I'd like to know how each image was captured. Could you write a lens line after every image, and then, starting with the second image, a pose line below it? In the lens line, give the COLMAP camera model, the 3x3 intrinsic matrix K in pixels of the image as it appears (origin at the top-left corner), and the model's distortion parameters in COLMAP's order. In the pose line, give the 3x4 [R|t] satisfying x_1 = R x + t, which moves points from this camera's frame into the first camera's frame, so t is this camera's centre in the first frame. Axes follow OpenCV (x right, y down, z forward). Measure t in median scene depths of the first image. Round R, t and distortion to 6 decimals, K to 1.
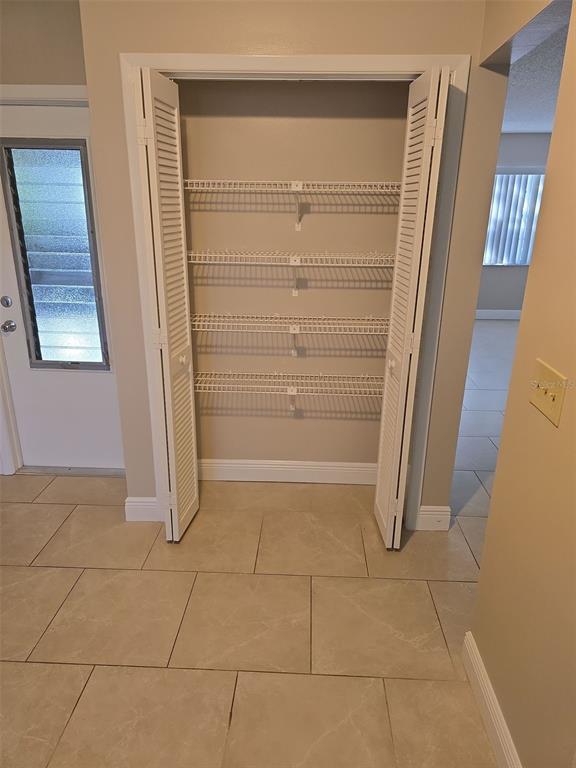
lens RADIAL K [[513.8, 0, 288.0], [0, 513.8, 384.0], [0, 0, 1]] dist [0.047328, 0.001362]
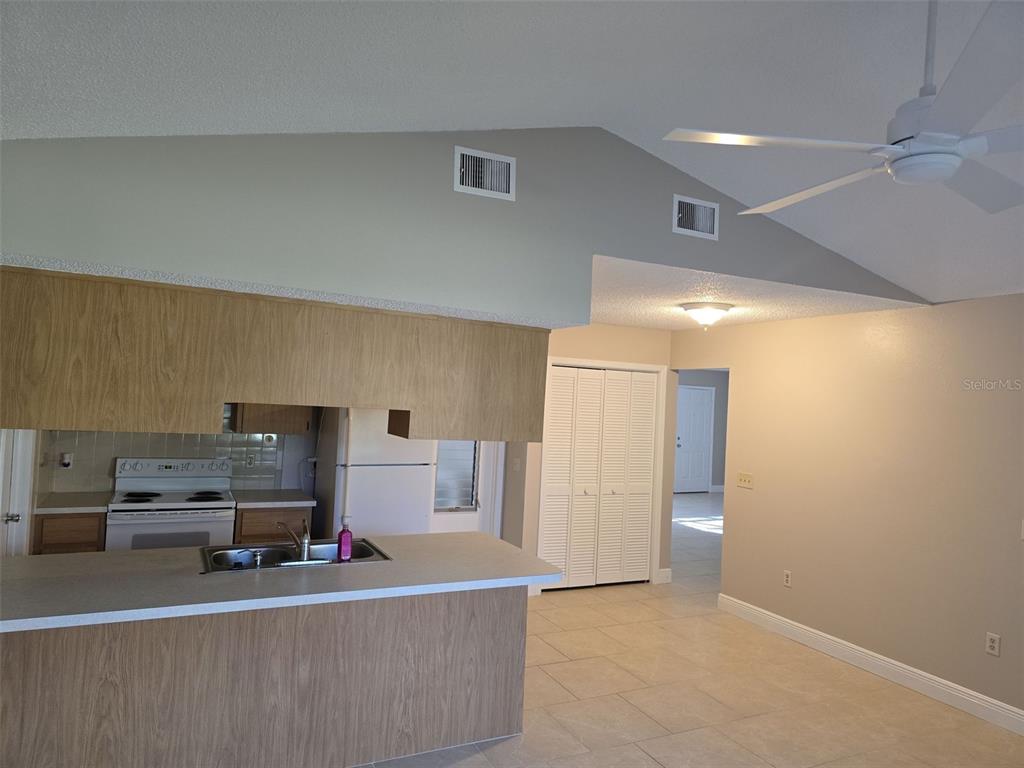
lens RADIAL K [[686.8, 0, 512.0], [0, 686.8, 384.0], [0, 0, 1]] dist [0.007291, 0.002920]
pose [[0.878837, 0.038676, 0.475552, -2.033136], [0.115662, 0.949710, -0.290986, 0.373145], [-0.462891, 0.310732, 0.830167, -1.470642]]
